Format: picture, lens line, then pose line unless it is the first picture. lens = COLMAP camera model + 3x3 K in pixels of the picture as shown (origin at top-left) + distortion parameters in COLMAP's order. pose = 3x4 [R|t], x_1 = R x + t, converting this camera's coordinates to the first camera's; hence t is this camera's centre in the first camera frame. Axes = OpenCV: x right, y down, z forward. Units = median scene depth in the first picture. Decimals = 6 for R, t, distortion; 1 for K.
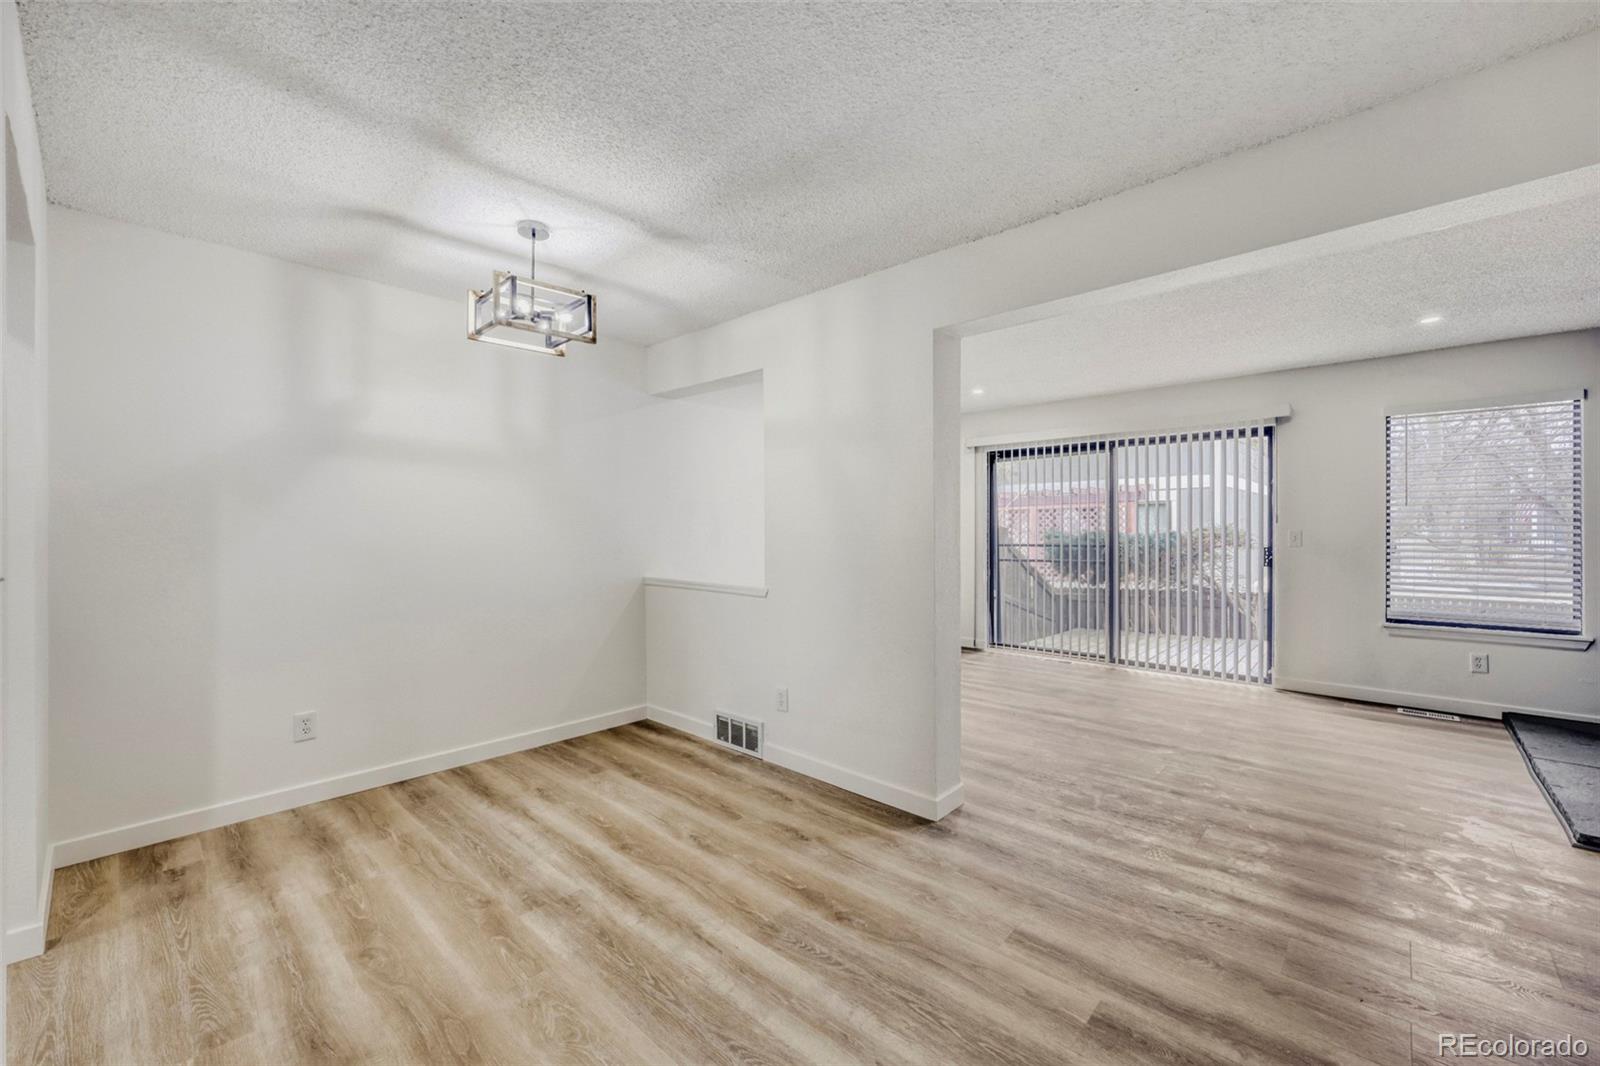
lens RADIAL K [[643.7, 0, 786.1], [0, 643.7, 521.8], [0, 0, 1]] dist [-0.004577, -0.000055]
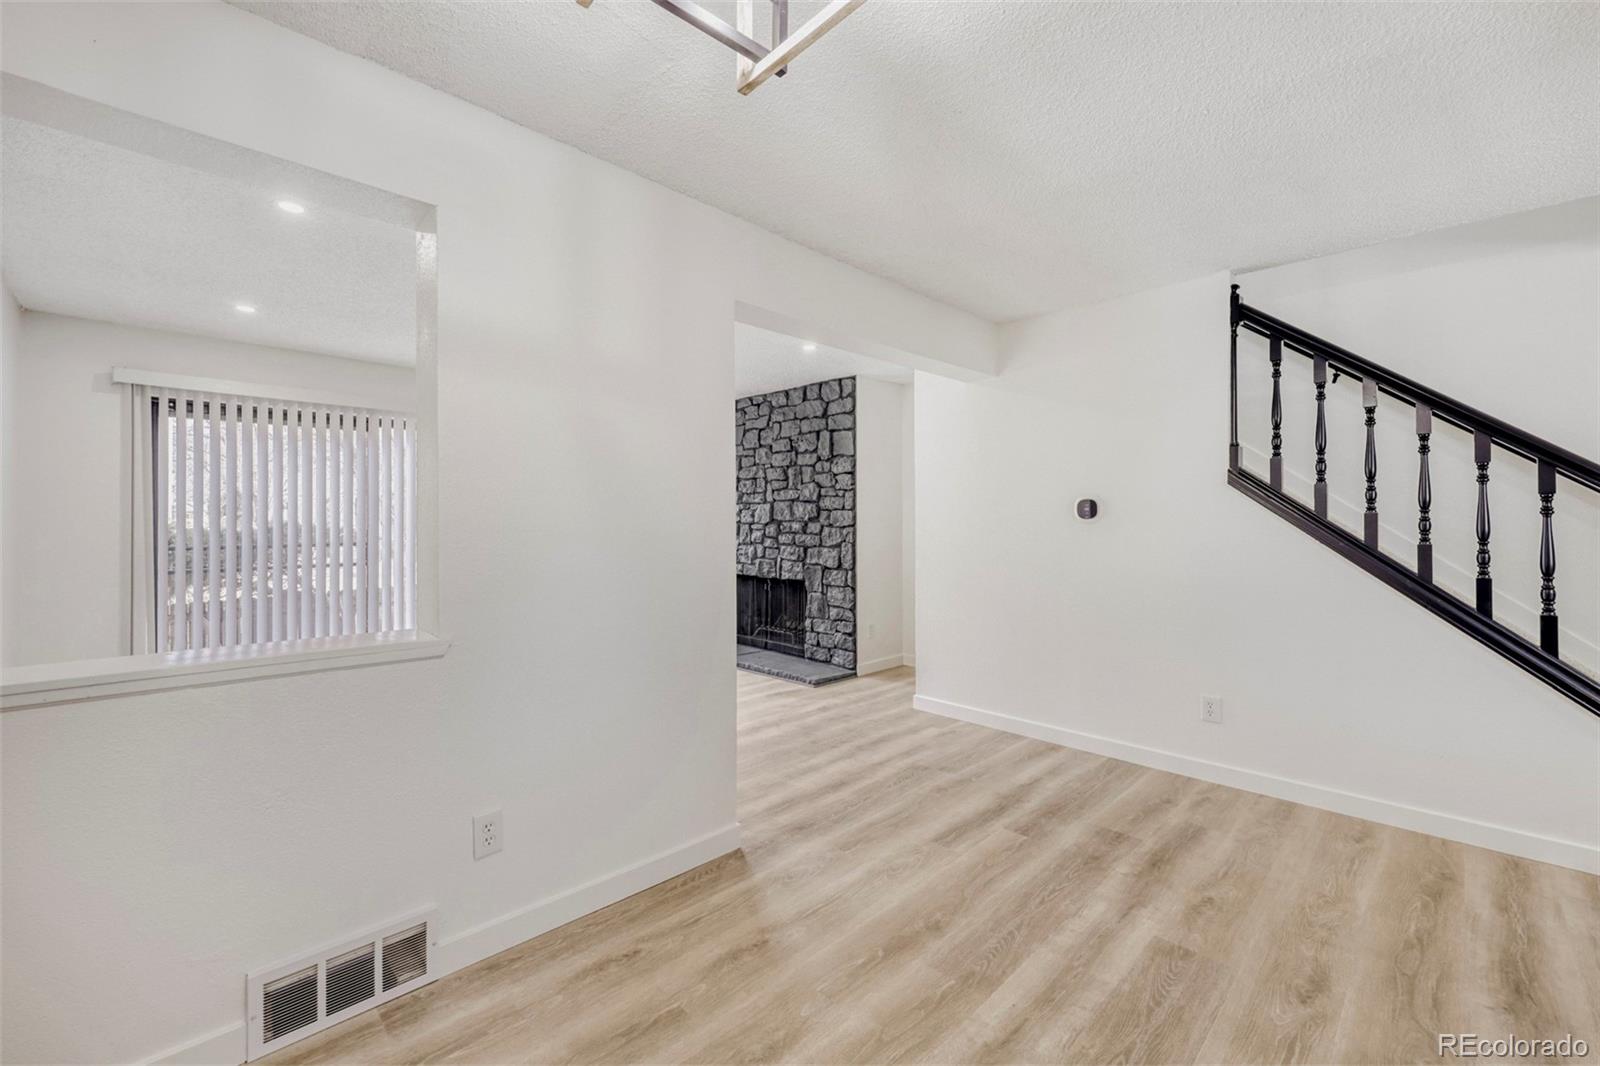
lens RADIAL K [[654.6, 0, 795.0], [0, 654.6, 531.7], [0, 0, 1]] dist [-0.000688, -0.000297]
pose [[0.037869, -0.013135, 0.999196, -0.543550], [-0.010870, 0.999849, 0.013556, 0.008640], [-0.999224, -0.011374, 0.037721, 0.718068]]
